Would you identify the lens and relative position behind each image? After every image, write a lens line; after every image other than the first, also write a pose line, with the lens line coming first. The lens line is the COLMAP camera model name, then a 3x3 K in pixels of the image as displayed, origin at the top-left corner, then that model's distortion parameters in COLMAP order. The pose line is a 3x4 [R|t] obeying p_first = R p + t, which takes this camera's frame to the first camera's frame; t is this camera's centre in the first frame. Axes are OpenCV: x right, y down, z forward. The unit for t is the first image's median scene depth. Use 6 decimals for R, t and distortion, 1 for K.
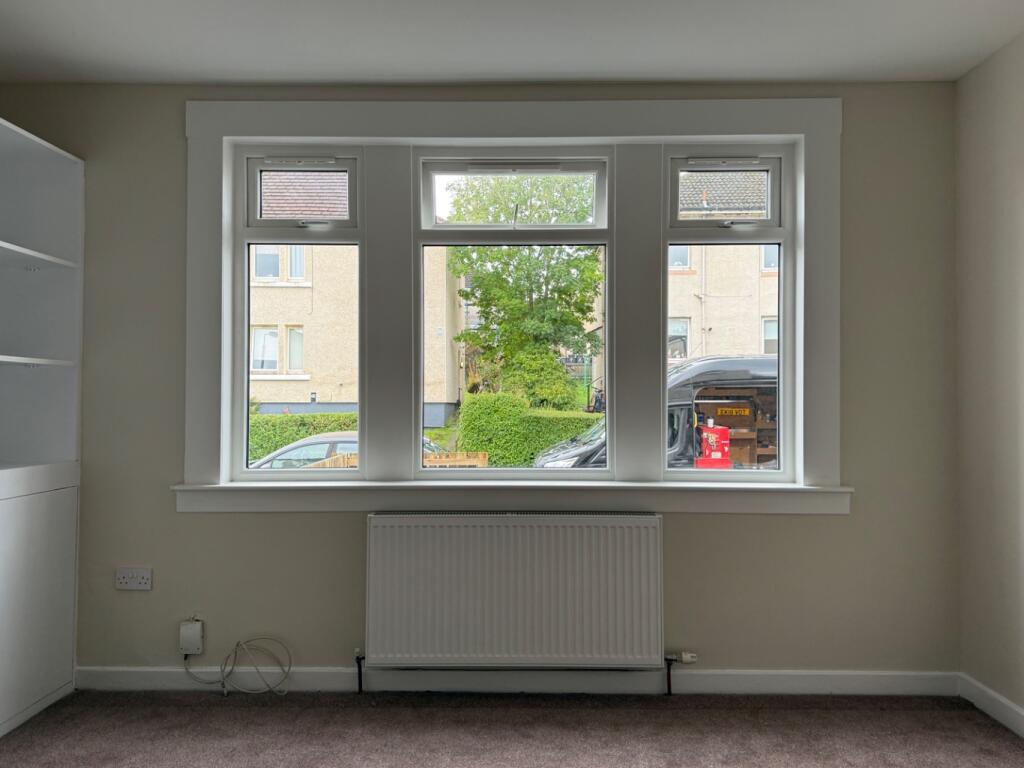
lens RADIAL K [[997.6, 0, 512.4], [0, 997.6, 388.5], [0, 0, 1]] dist [-0.080219, 0.000000]
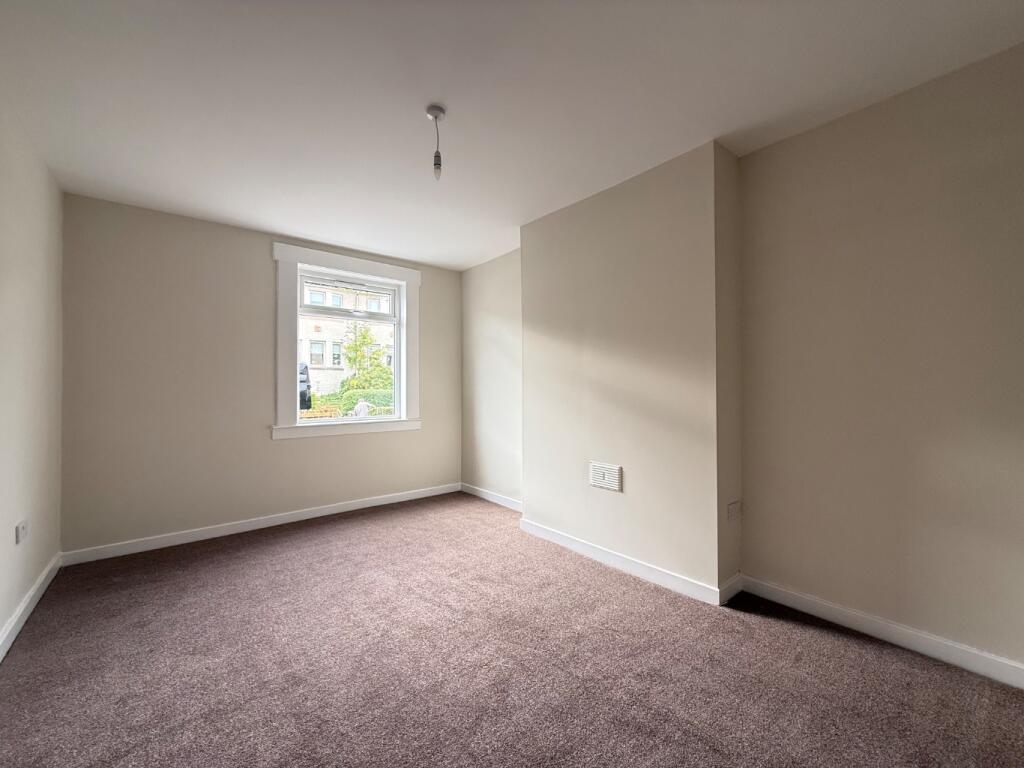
lens RADIAL K [[409.6, 0, 511.4], [0, 409.6, 380.9], [0, 0, 1]] dist [0.001626, 0.000019]
pose [[0.767059, 0.002563, 0.641571, -0.176729], [-0.001909, 0.999997, -0.001714, 0.000655], [-0.641574, 0.000090, 0.767062, 0.002471]]
